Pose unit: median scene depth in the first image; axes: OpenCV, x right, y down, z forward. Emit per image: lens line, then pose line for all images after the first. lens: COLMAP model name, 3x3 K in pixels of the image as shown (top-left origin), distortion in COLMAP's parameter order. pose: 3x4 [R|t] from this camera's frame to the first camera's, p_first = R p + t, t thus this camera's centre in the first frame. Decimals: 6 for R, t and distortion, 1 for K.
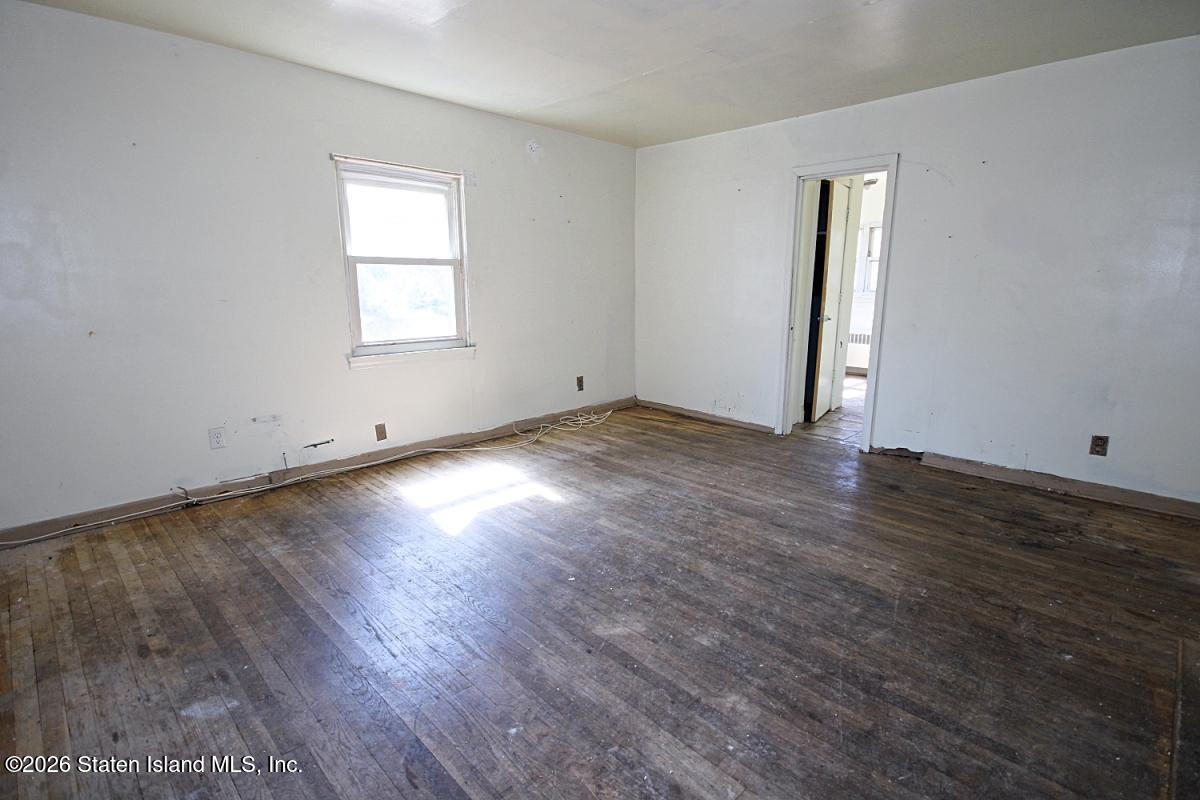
lens RADIAL K [[582.2, 0, 604.3], [0, 582.2, 400.5], [0, 0, 1]] dist [0.001404, 0.001117]
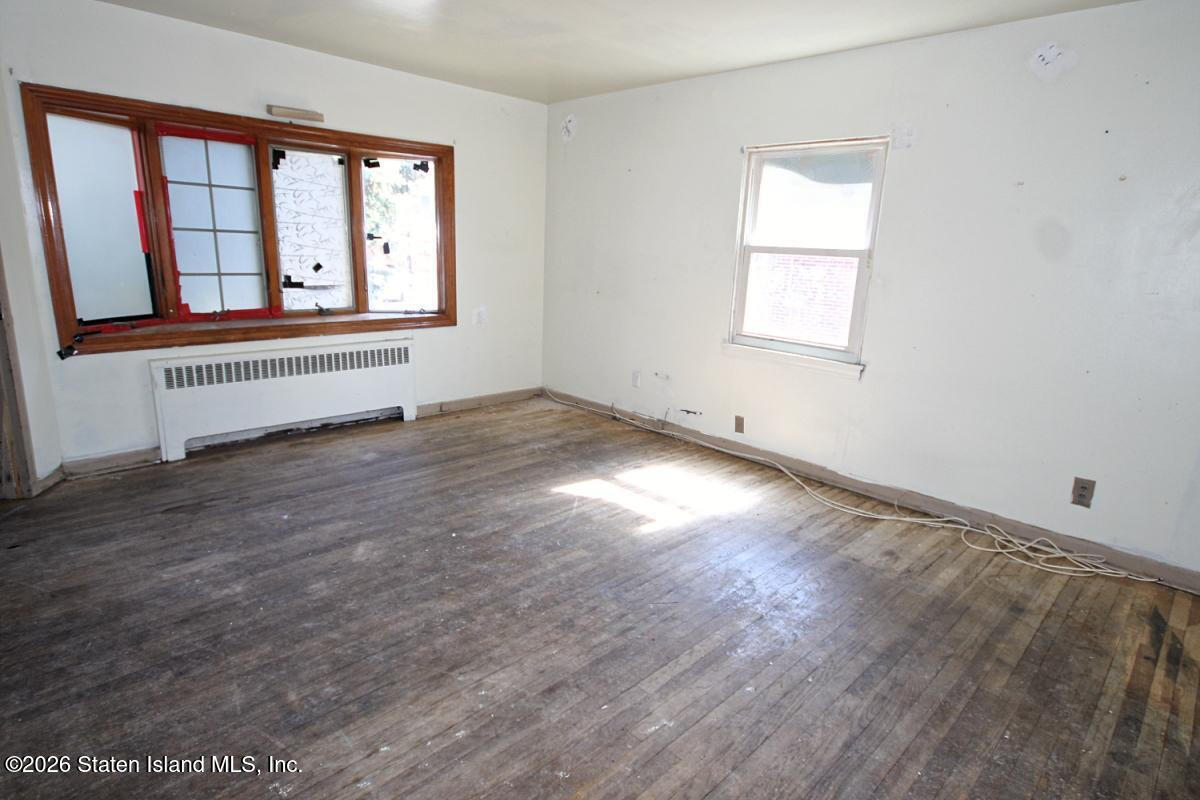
lens RADIAL K [[643.0, 0, 603.0], [0, 643.0, 398.1], [0, 0, 1]] dist [0.001478, -0.002927]
pose [[-0.008863, 0.228805, -0.973432, 0.749310], [-0.246285, 0.942983, 0.223891, -0.196123], [0.969157, 0.241726, 0.047994, 0.810388]]
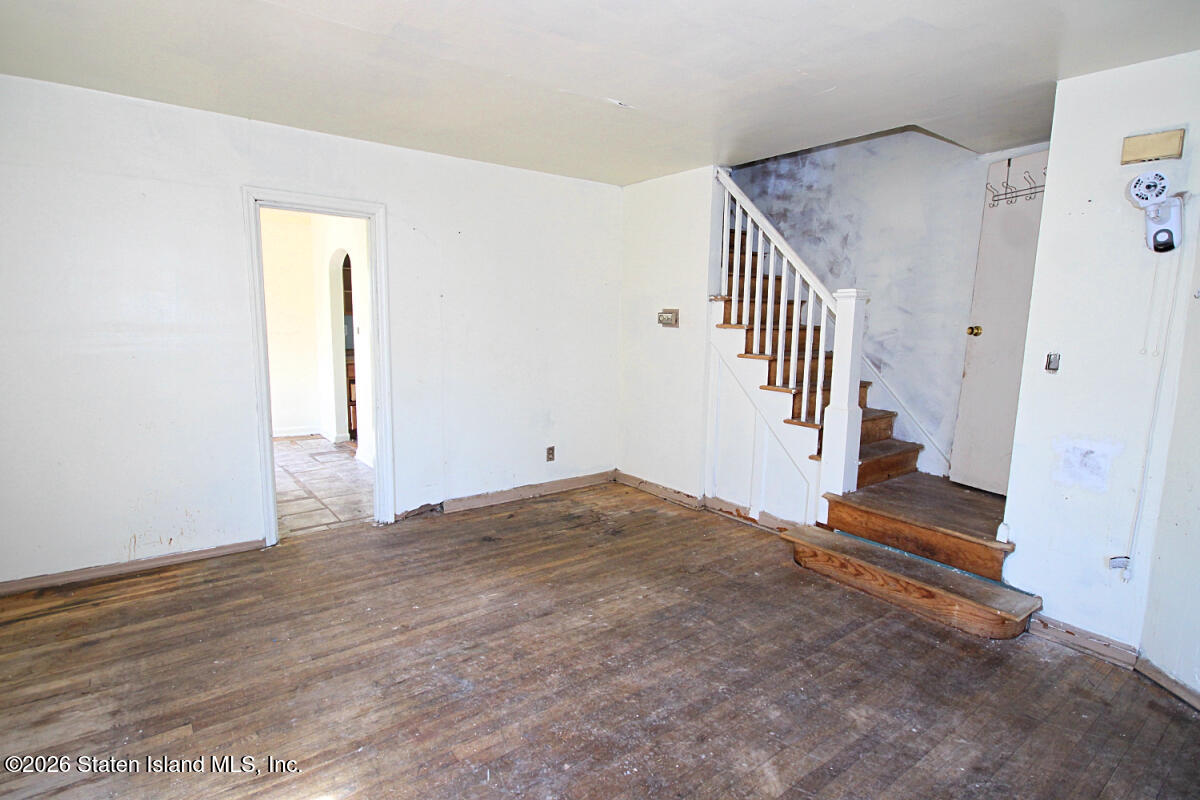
lens RADIAL K [[599.2, 0, 601.1], [0, 599.2, 398.7], [0, 0, 1]] dist [0.001071, -0.000996]
pose [[0.137015, -0.132215, 0.981706, -0.483808], [0.182609, 0.977438, 0.106154, -0.170430], [-0.973592, 0.164724, 0.158067, 0.608393]]
